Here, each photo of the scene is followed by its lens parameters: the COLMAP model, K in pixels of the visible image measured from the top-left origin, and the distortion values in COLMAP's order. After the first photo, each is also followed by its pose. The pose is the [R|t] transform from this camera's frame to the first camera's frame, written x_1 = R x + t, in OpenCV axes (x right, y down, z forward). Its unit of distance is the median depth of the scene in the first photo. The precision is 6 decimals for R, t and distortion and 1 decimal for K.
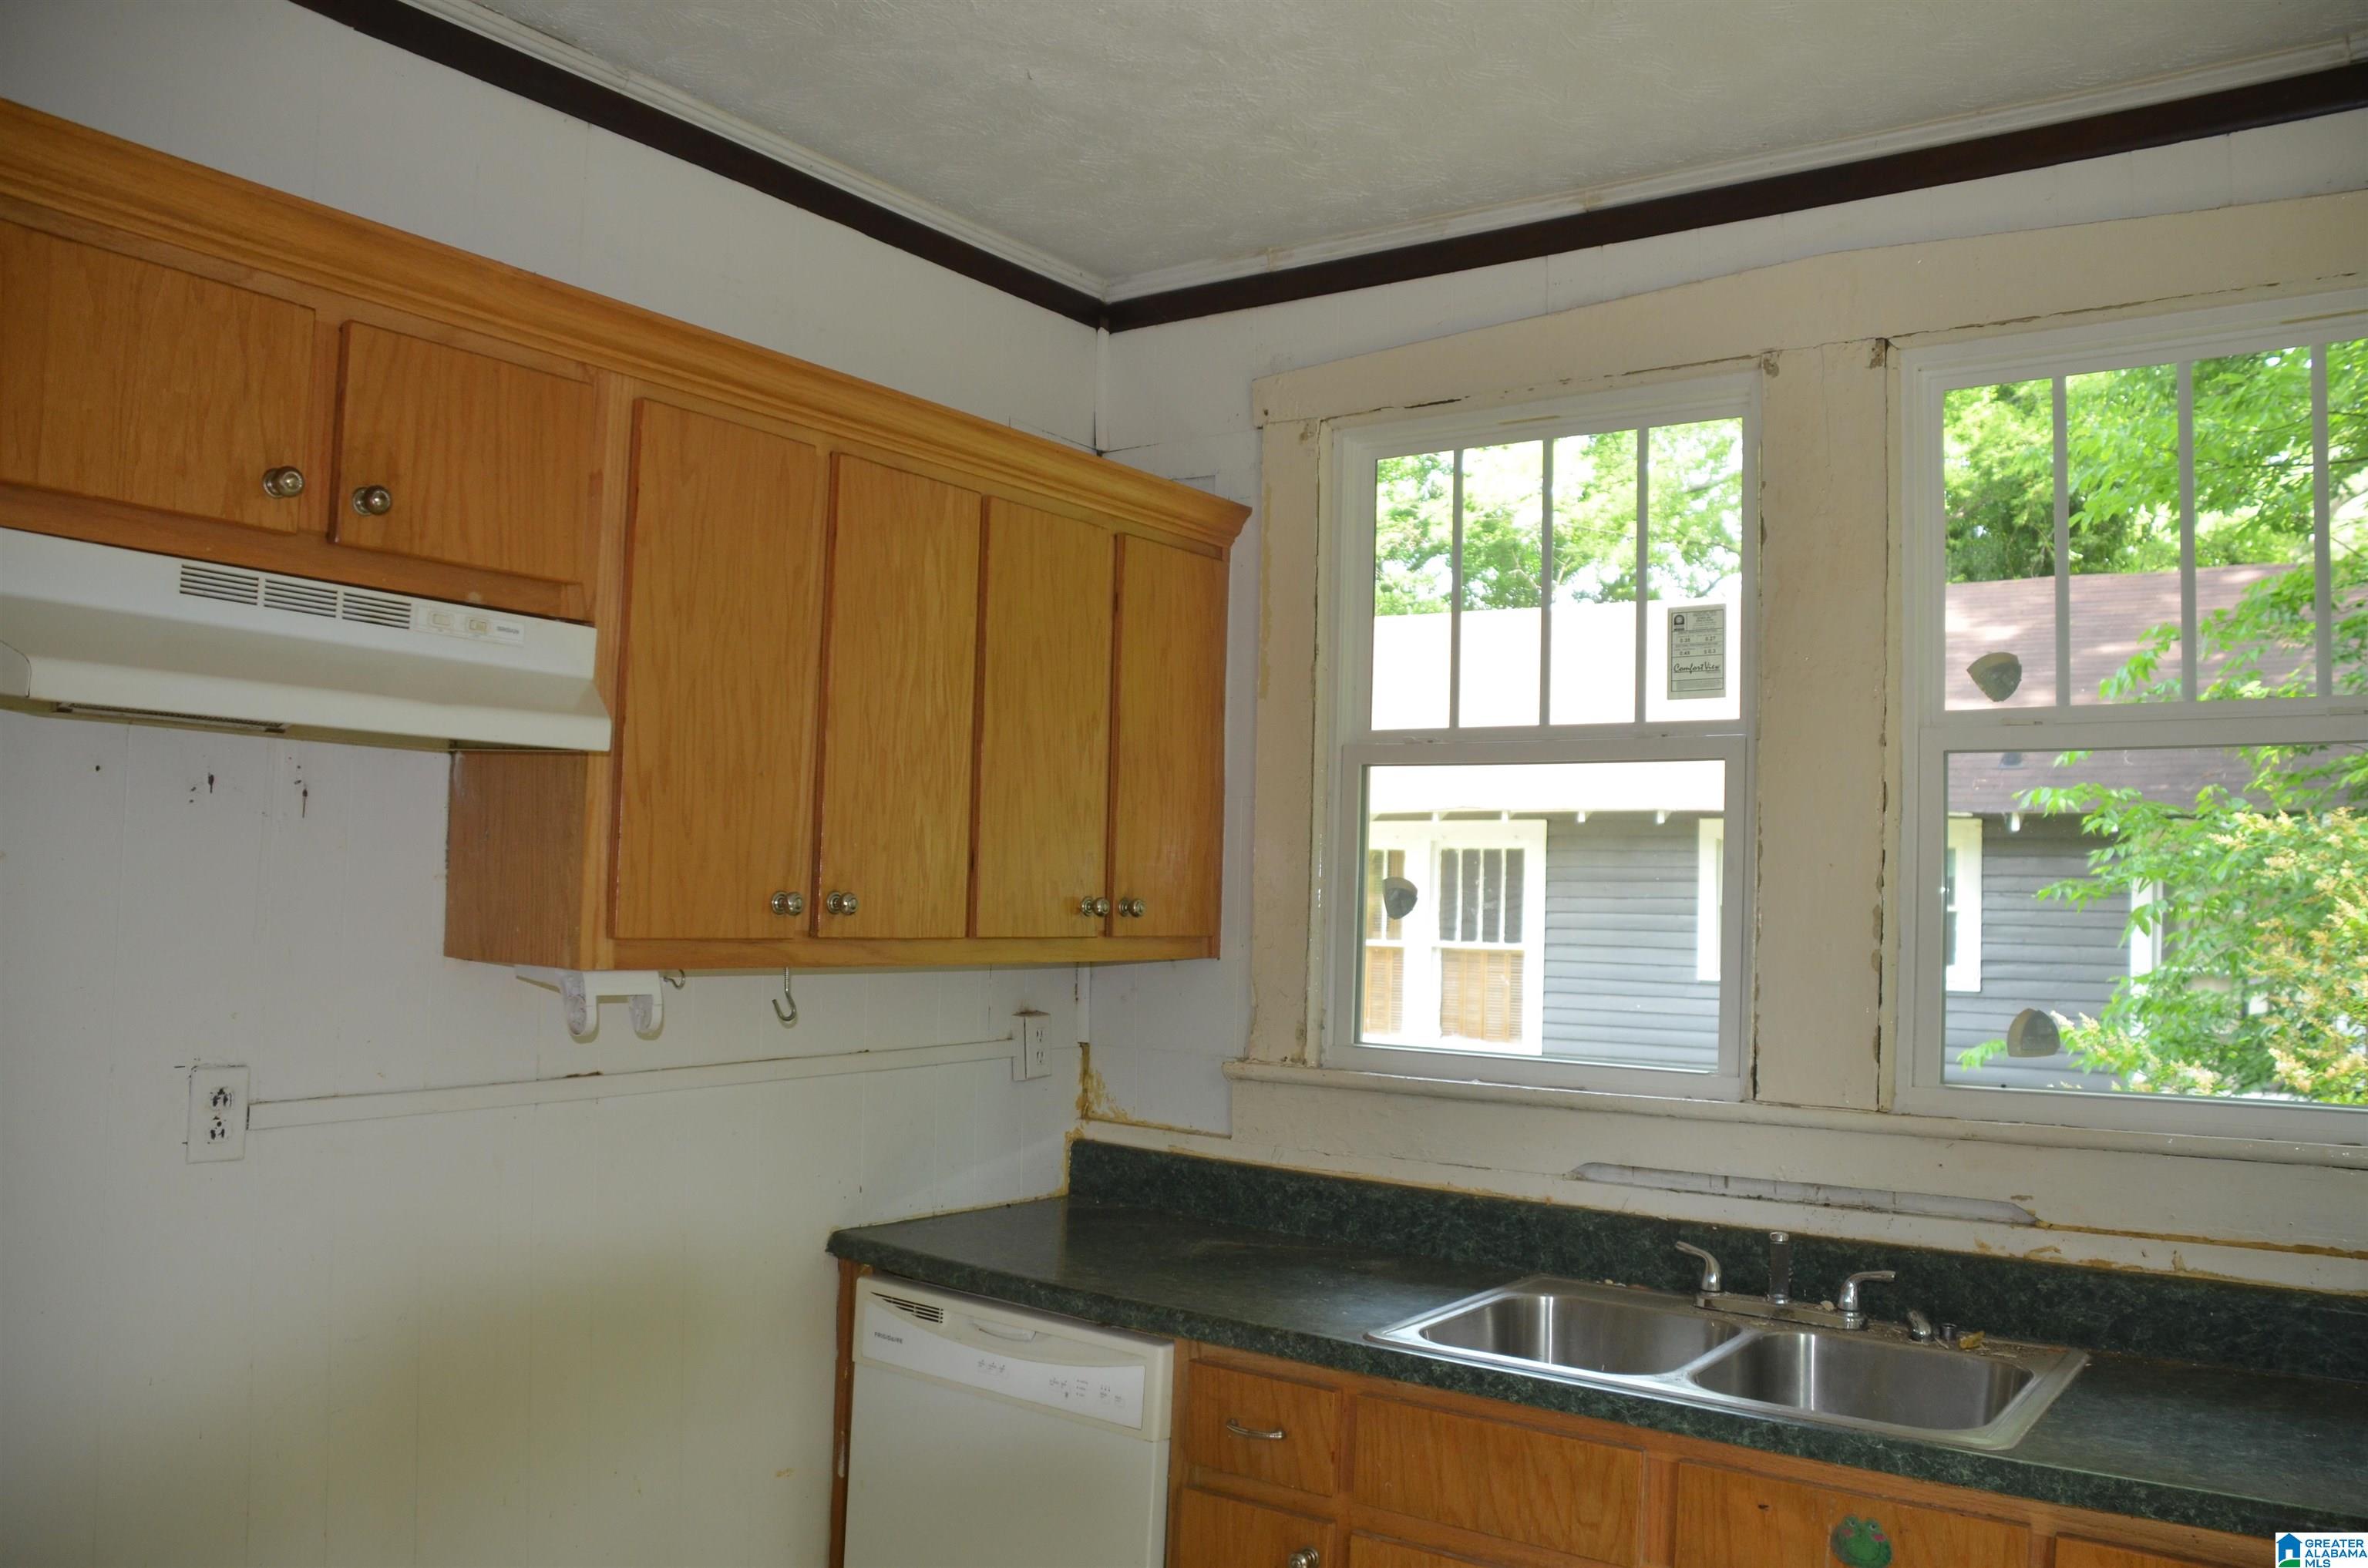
lens RADIAL K [[1847.9, 0, 1247.2], [0, 1847.9, 798.5], [0, 0, 1]] dist [-0.152717, 0.105149]
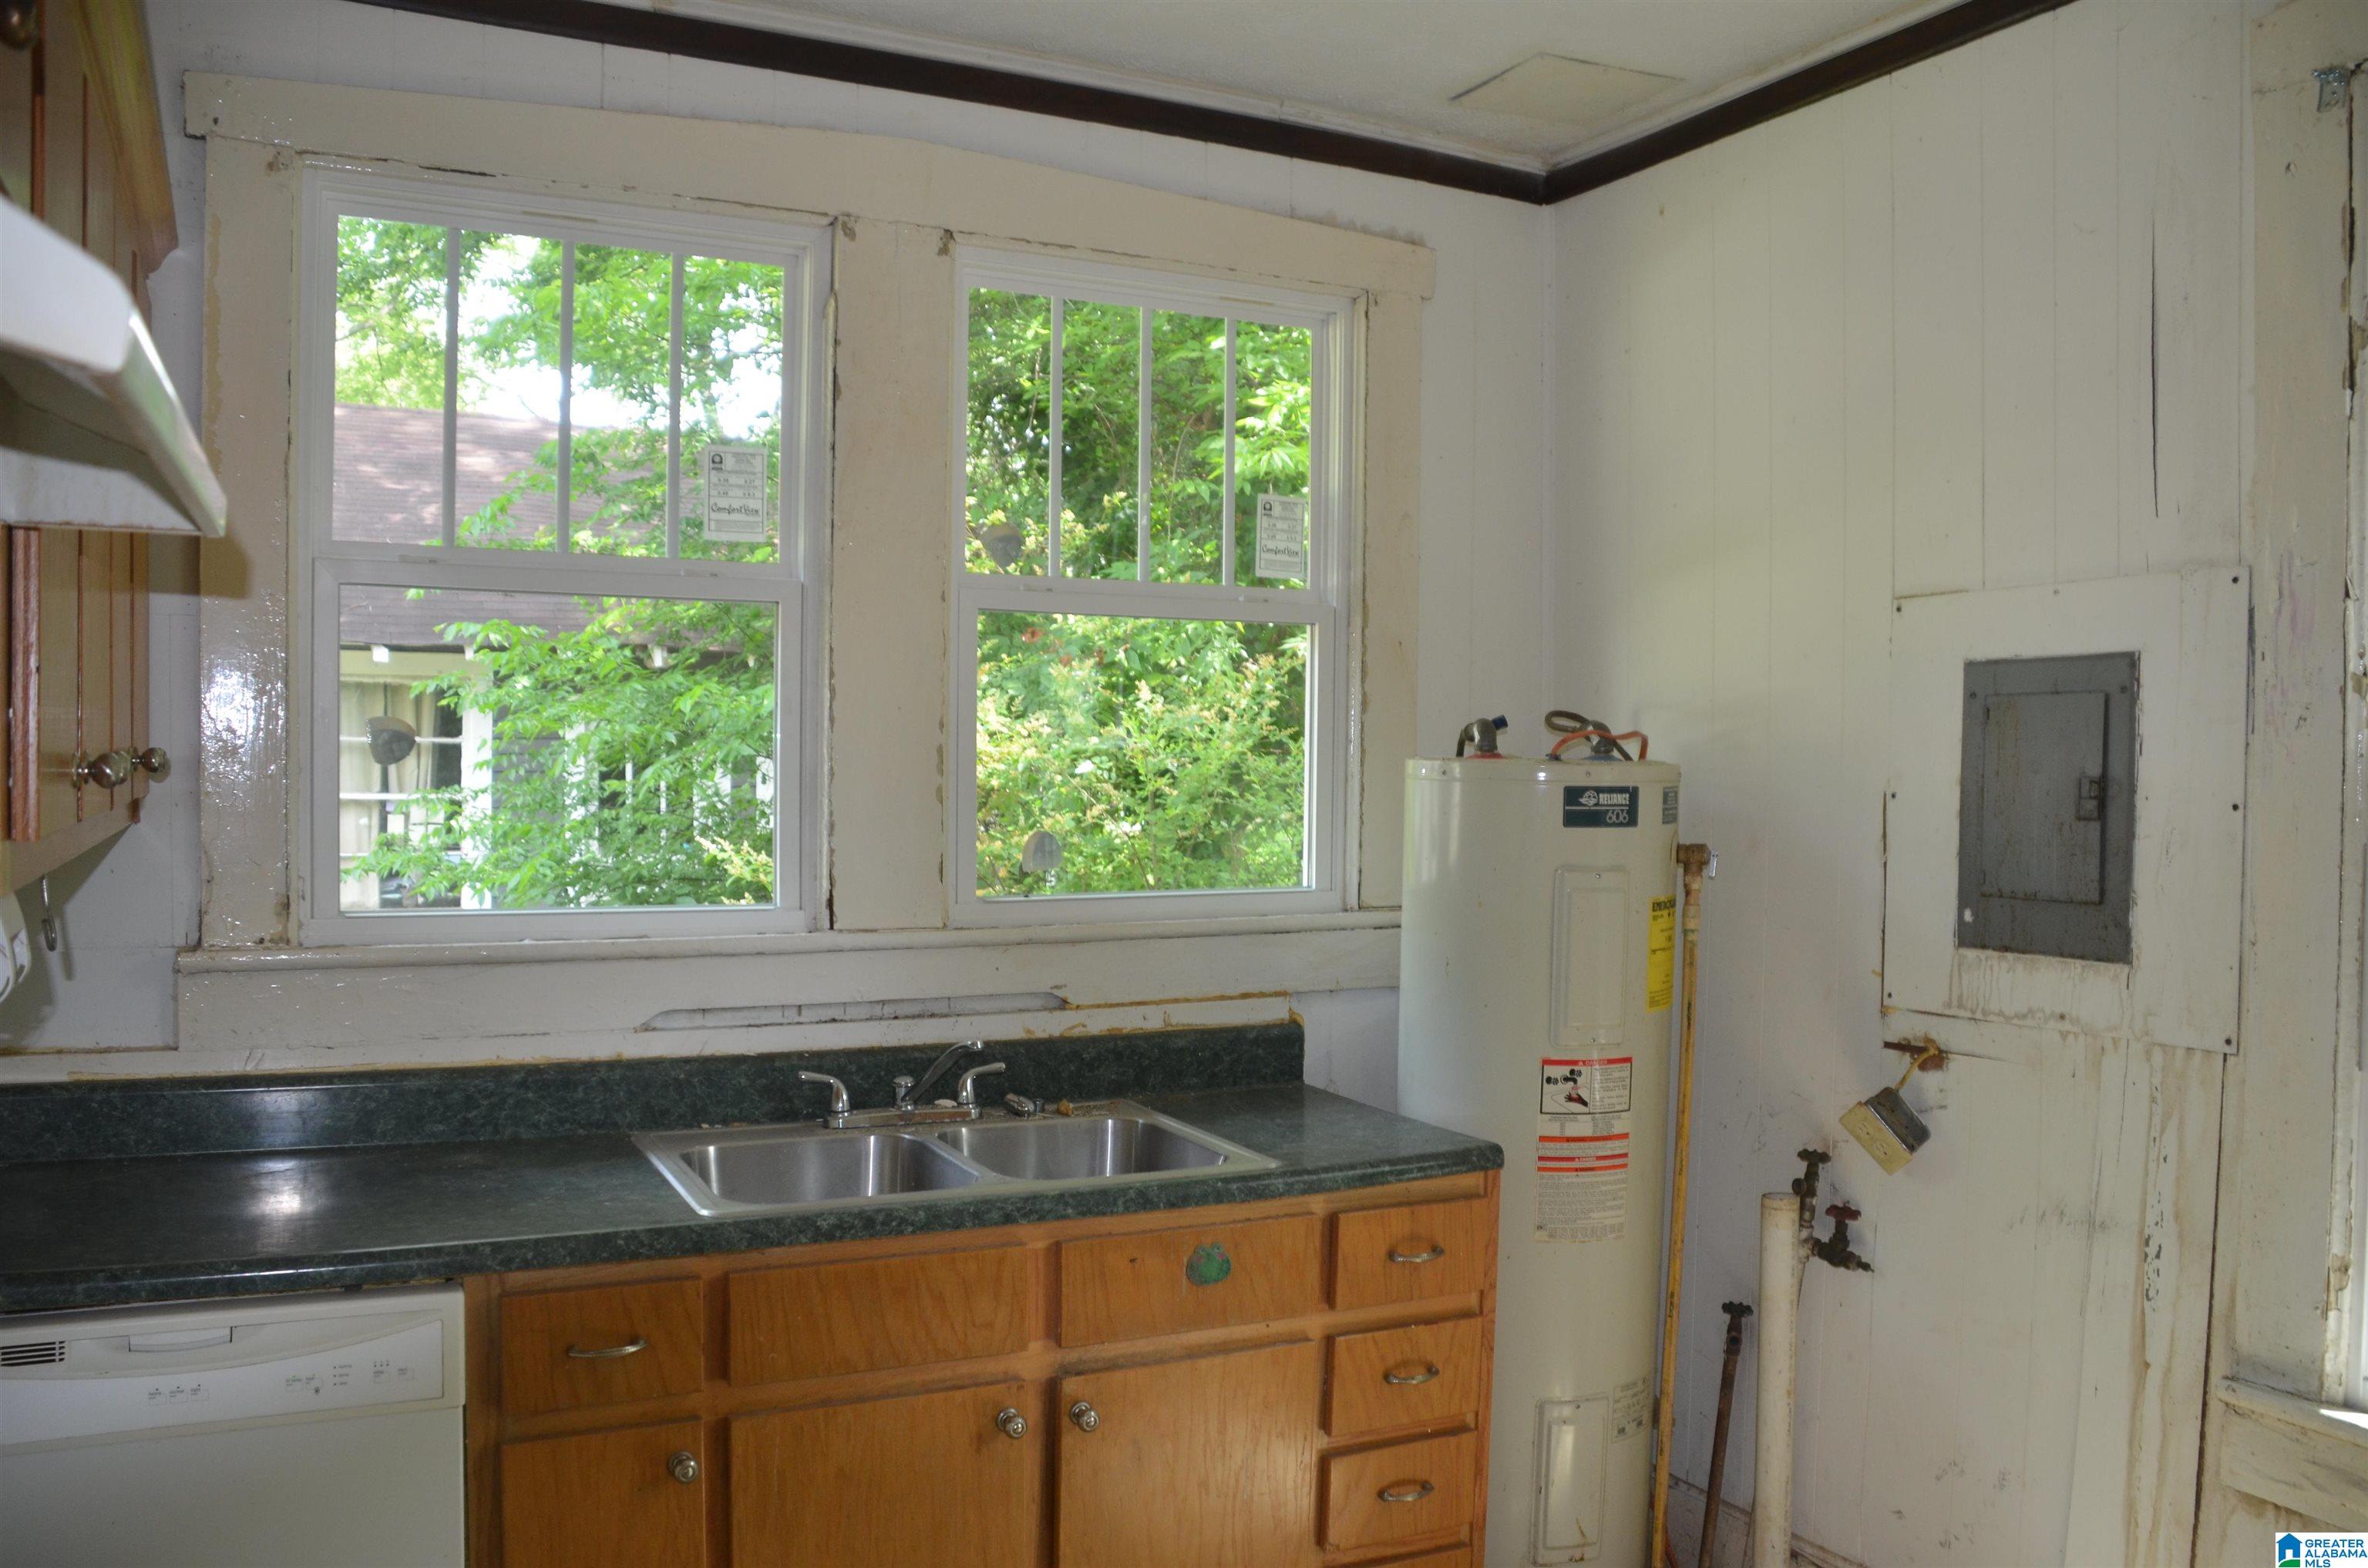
lens RADIAL K [[1841.4, 0, 1204.4], [0, 1841.4, 797.1], [0, 0, 1]] dist [-0.160493, 0.109745]
pose [[0.463453, -0.039614, 0.885236, -0.579866], [-0.047573, 0.996447, 0.069497, 0.004880], [-0.884844, -0.074322, 0.459922, 0.336768]]
